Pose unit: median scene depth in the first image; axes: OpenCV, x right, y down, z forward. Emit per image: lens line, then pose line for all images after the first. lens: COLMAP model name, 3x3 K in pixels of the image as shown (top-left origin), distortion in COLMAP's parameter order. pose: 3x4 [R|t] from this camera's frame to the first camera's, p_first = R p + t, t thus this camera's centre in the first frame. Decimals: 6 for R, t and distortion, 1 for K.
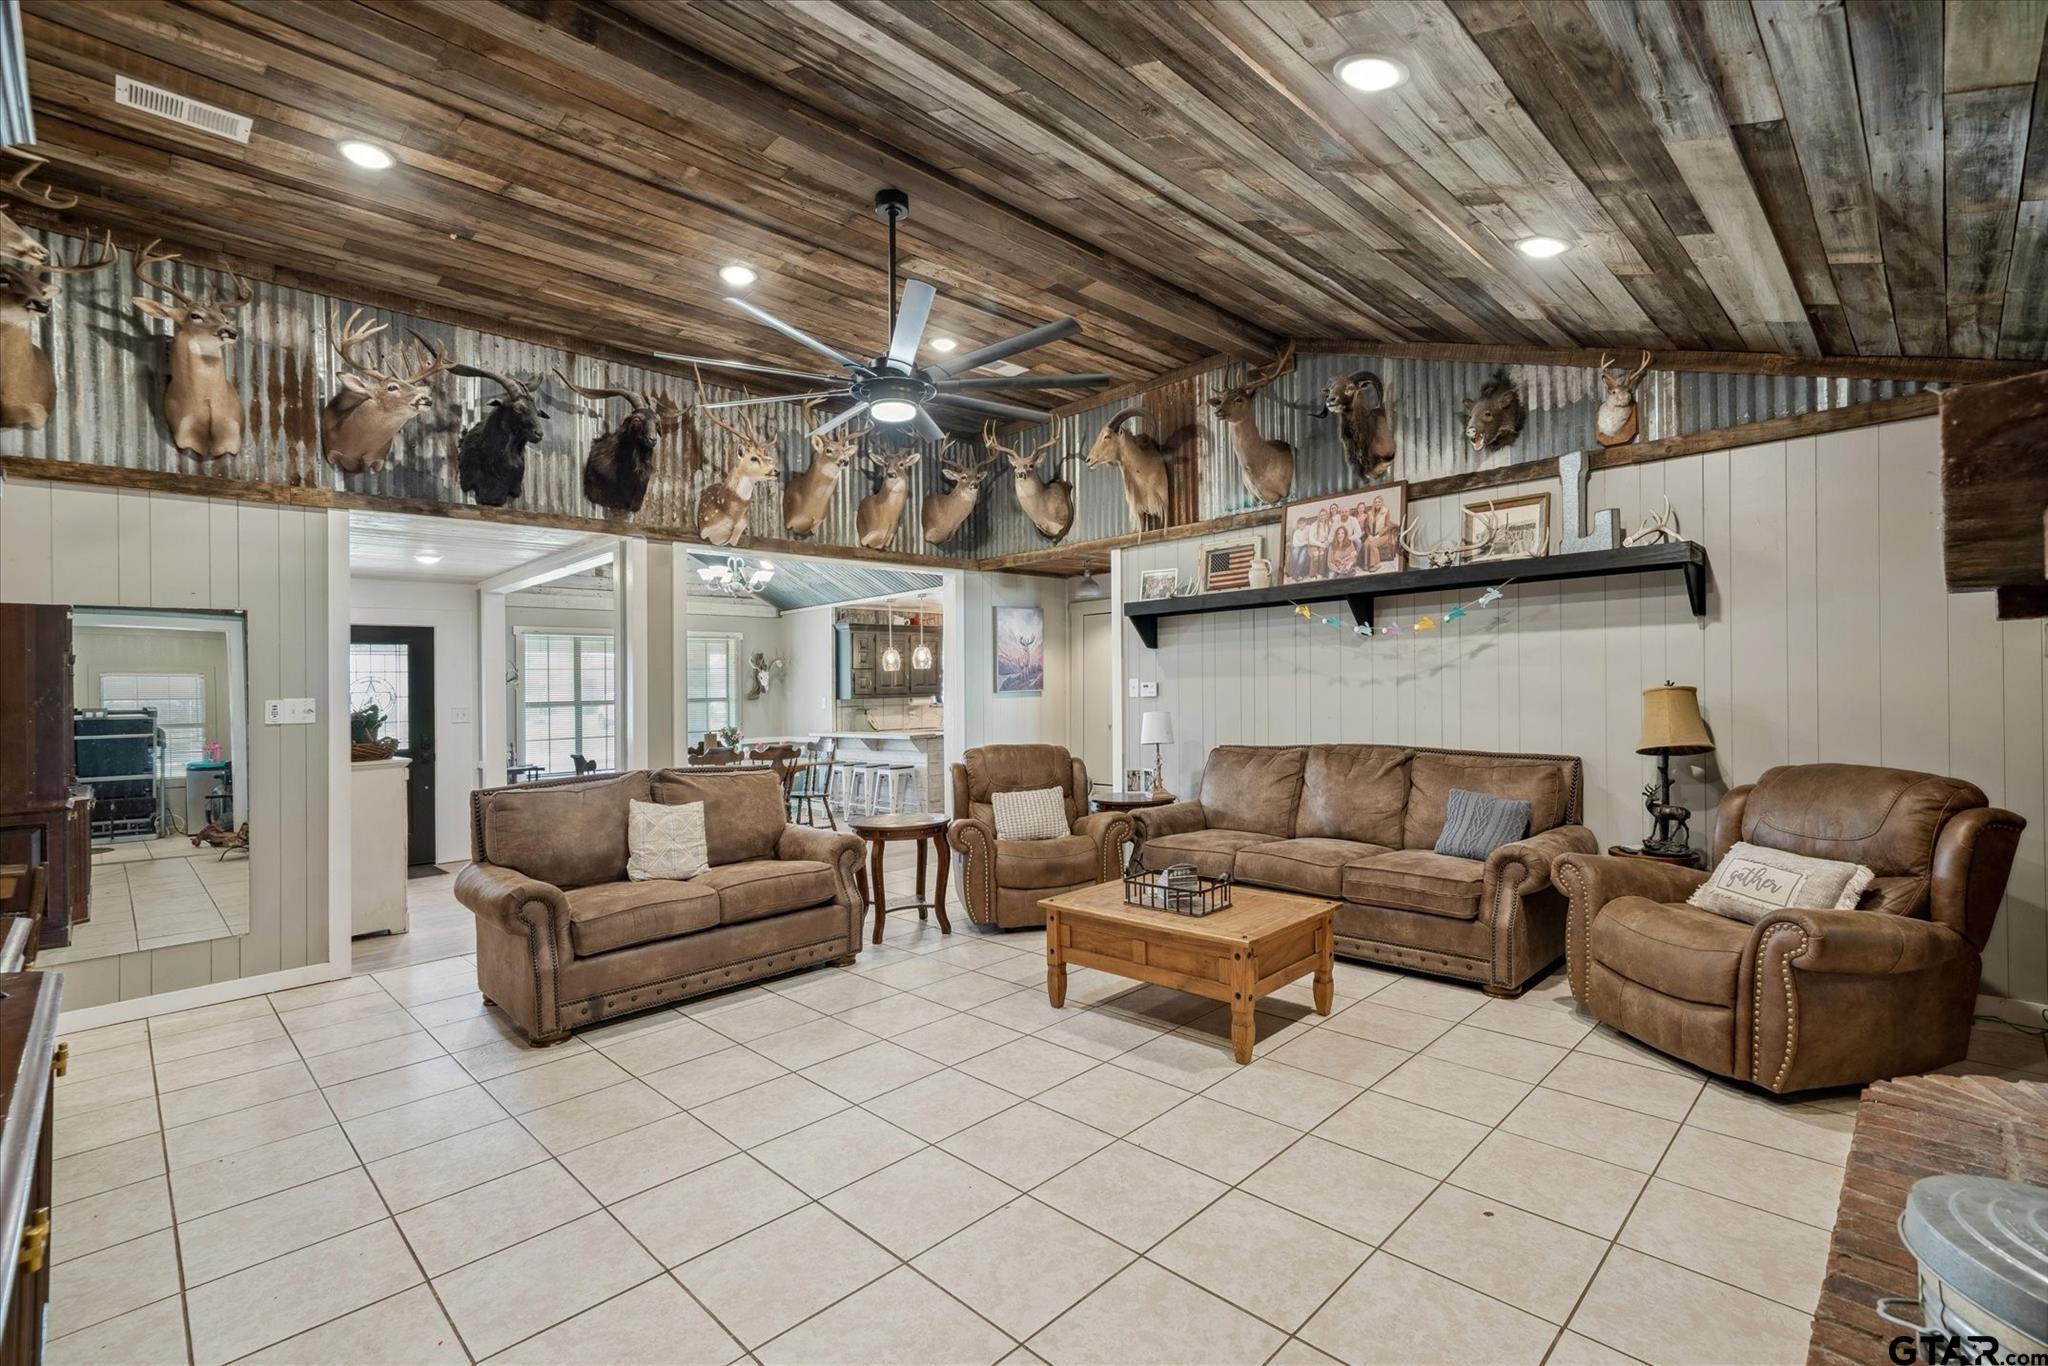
lens RADIAL K [[919.9, 0, 1038.8], [0, 919.9, 687.6], [0, 0, 1]] dist [0.000757, 0.000174]
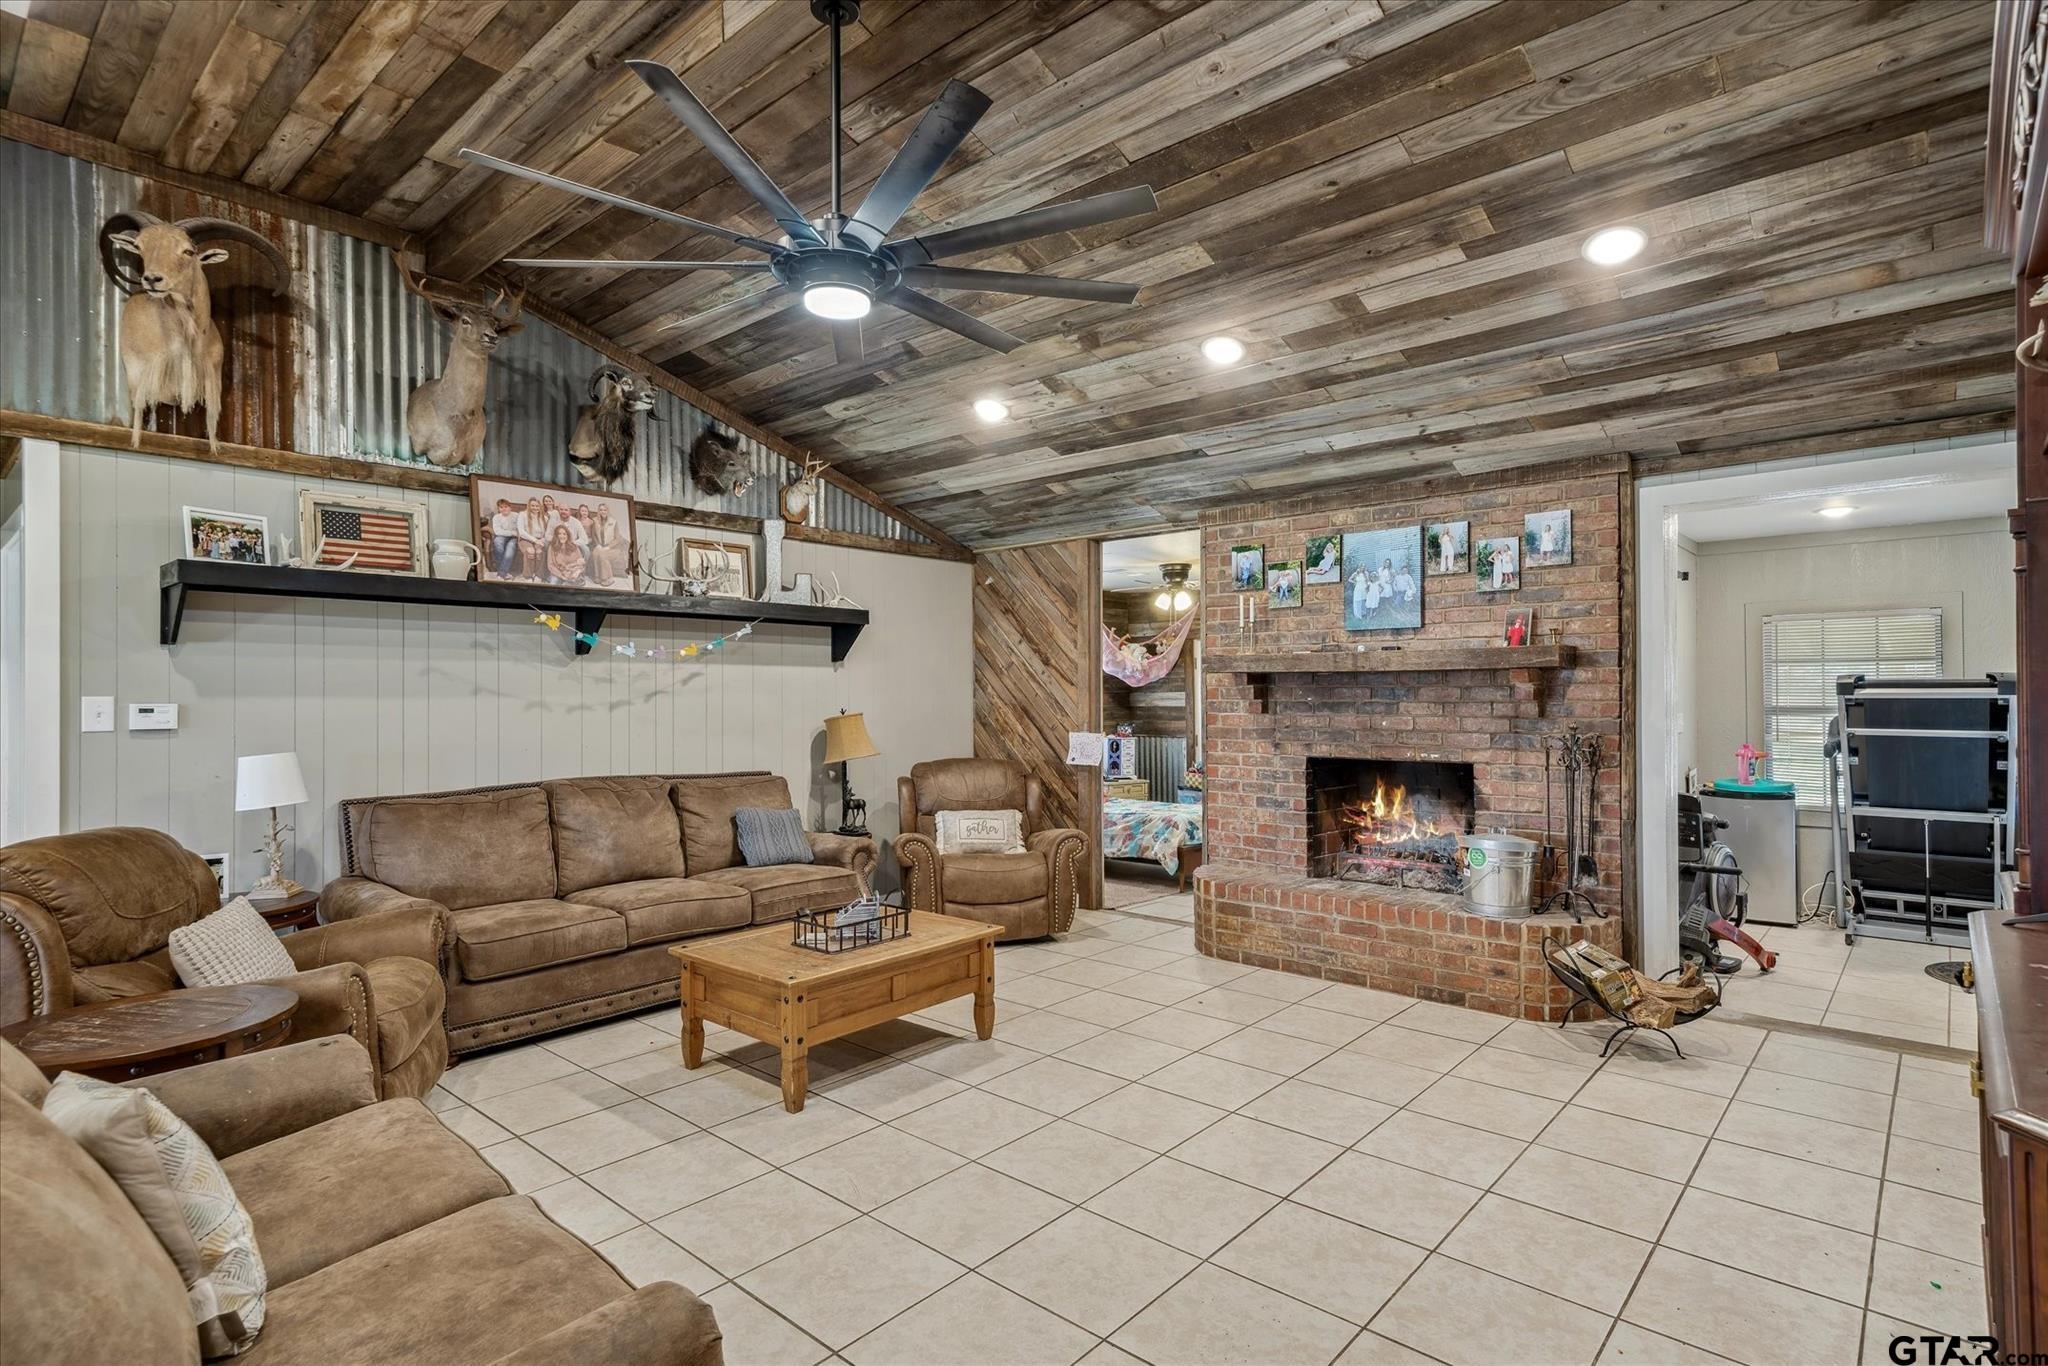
lens RADIAL K [[1006.6, 0, 1040.2], [0, 1006.6, 691.7], [0, 0, 1]] dist [0.021060, 0.000077]
pose [[-0.056578, 0.027625, 0.998016, -0.659516], [0.004753, 0.999613, -0.027400, 0.007865], [-0.998387, 0.003193, -0.056688, 0.633798]]
